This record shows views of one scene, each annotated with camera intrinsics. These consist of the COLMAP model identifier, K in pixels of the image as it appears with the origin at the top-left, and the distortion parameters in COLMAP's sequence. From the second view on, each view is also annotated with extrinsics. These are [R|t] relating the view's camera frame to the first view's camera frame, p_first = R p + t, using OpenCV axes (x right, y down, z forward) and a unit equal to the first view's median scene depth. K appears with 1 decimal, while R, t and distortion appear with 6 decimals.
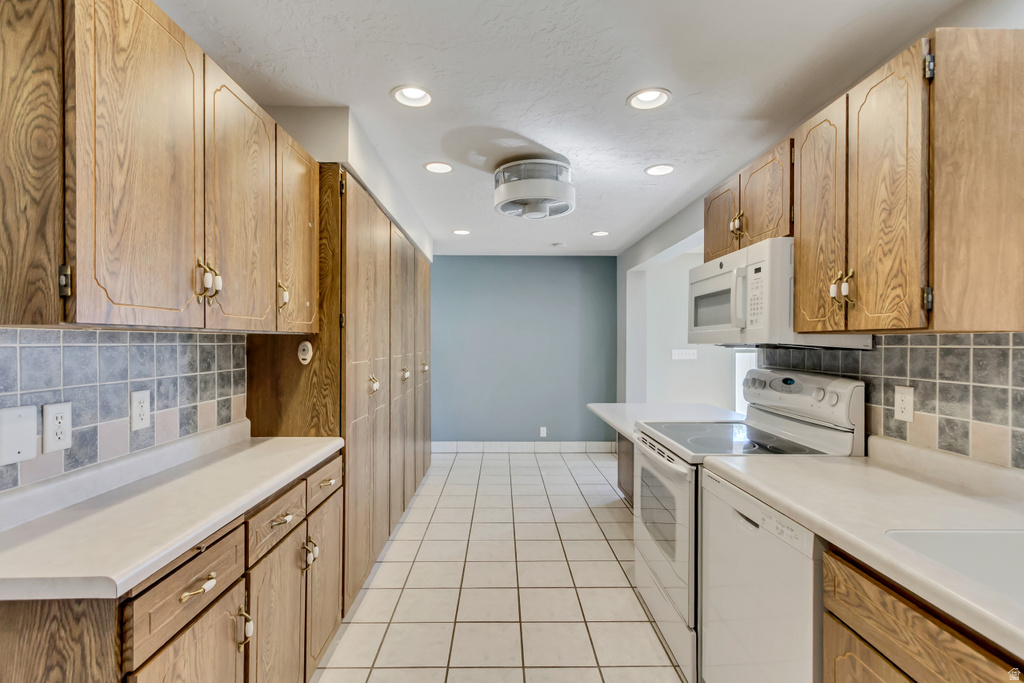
lens RADIAL K [[466.9, 0, 495.6], [0, 466.9, 342.5], [0, 0, 1]] dist [0.002775, 0.000262]
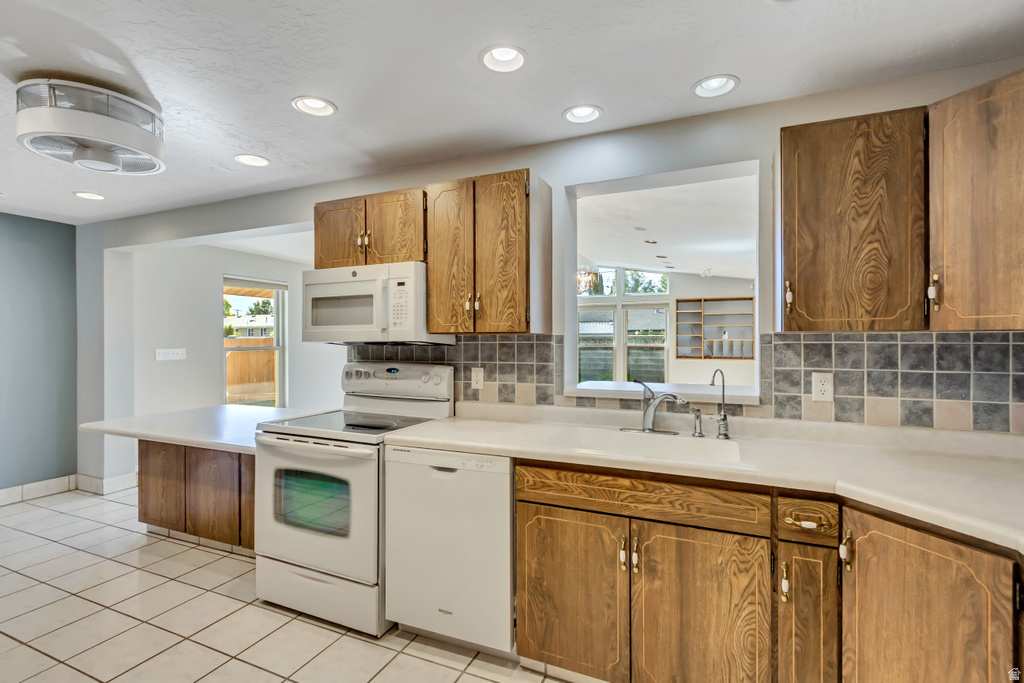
lens RADIAL K [[473.4, 0, 509.1], [0, 473.4, 342.7], [0, 0, 1]] dist [0.008200, -0.001527]
pose [[0.437407, -0.008610, 0.899223, -0.526110], [0.004297, 0.999963, 0.007484, -0.002715], [-0.899253, 0.000591, 0.437428, 0.185531]]
